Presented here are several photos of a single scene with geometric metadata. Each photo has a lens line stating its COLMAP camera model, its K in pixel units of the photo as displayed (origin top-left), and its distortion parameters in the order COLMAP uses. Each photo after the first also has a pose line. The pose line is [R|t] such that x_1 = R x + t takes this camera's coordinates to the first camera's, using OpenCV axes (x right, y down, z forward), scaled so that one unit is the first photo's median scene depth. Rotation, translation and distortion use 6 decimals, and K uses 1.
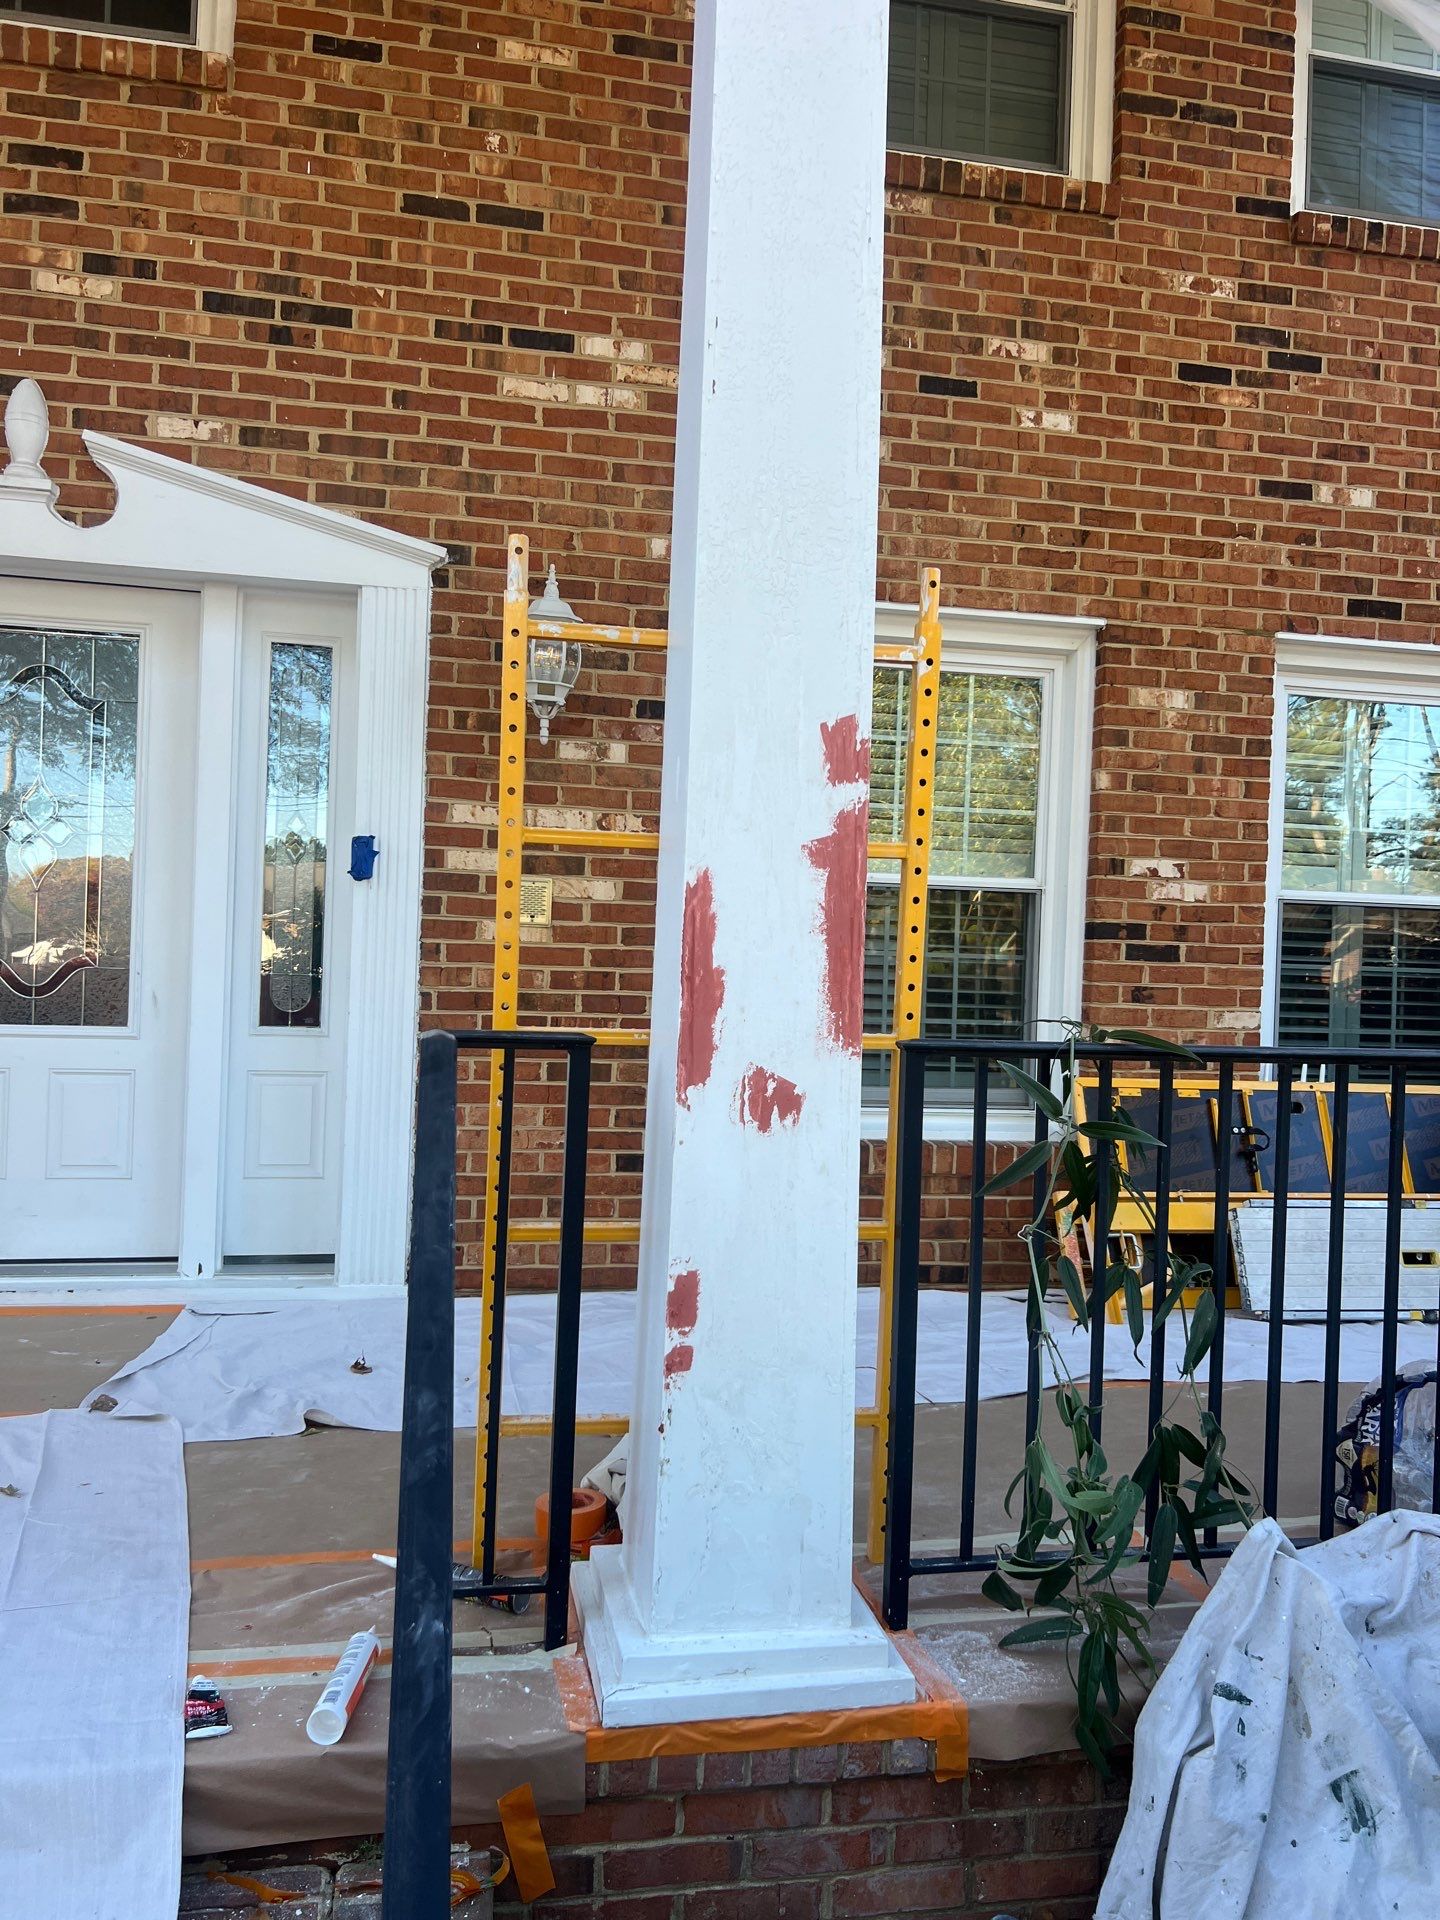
lens RADIAL K [[1421.4, 0, 738.2], [0, 1421.4, 958.7], [0, 0, 1]] dist [0.037736, -0.036777]
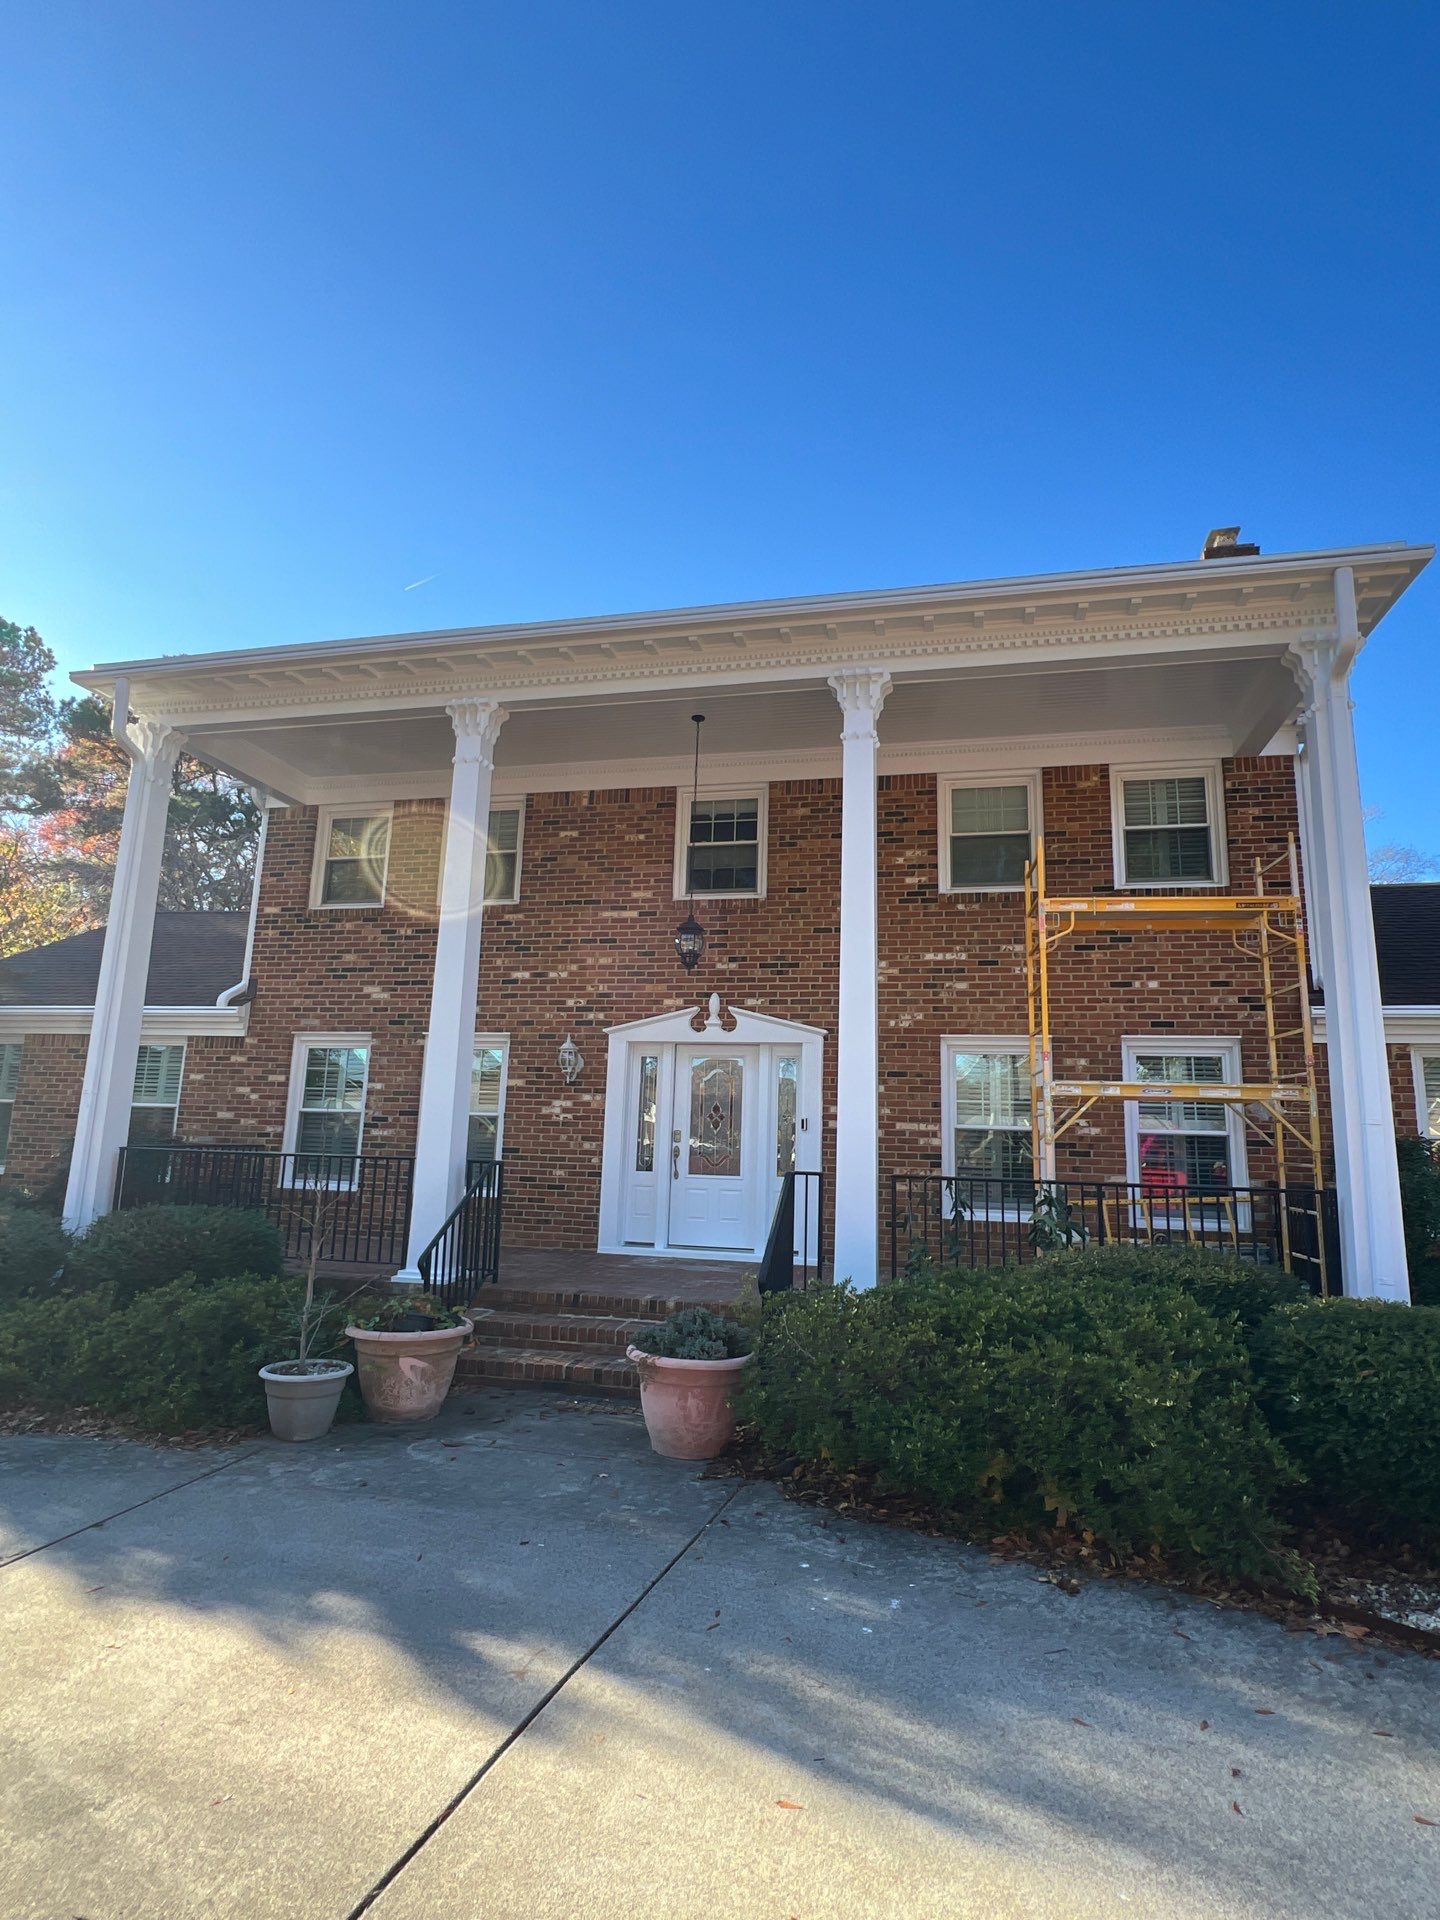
lens RADIAL K [[1005.4, 0, 722.8], [0, 1005.4, 950.7], [0, 0, 1]] dist [-0.002045, 0.000119]
pose [[0.910950, -0.081483, -0.404390, 0.533757], [-0.001379, 0.979691, -0.200510, 0.002121], [0.412515, 0.183212, 0.892337, -1.218217]]
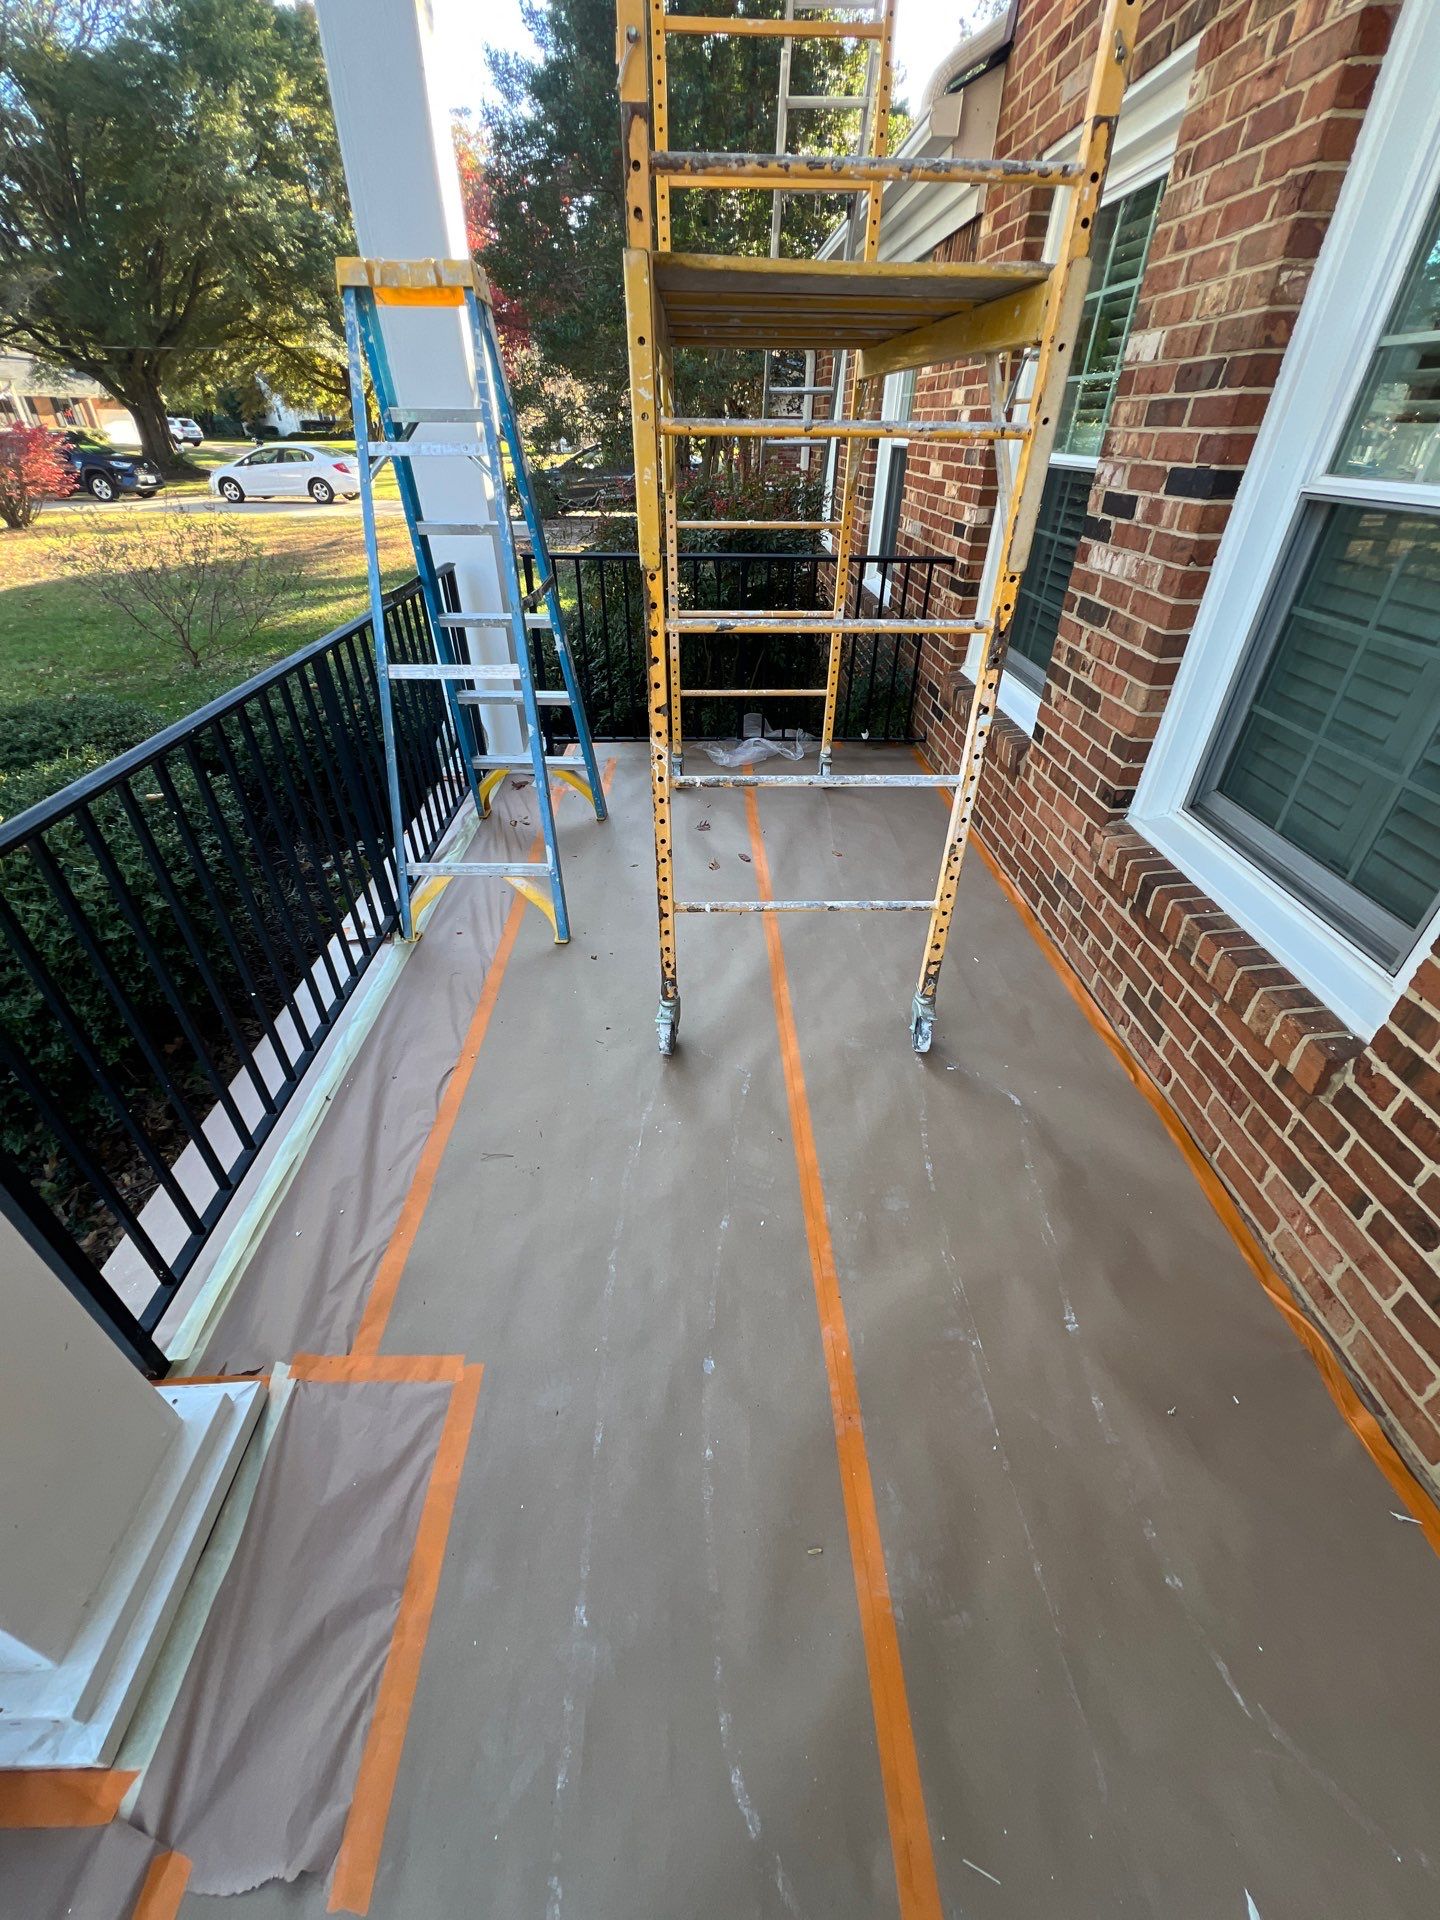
lens RADIAL K [[769.6, 0, 720.0], [0, 769.6, 960.0], [0, 0, 1]] dist [-0.000348, -0.000025]
pose [[-0.166021, 0.537955, -0.826463, -0.702234], [-0.018943, 0.836200, 0.548098, -0.111850], [0.985940, 0.106651, -0.128637, 0.619041]]
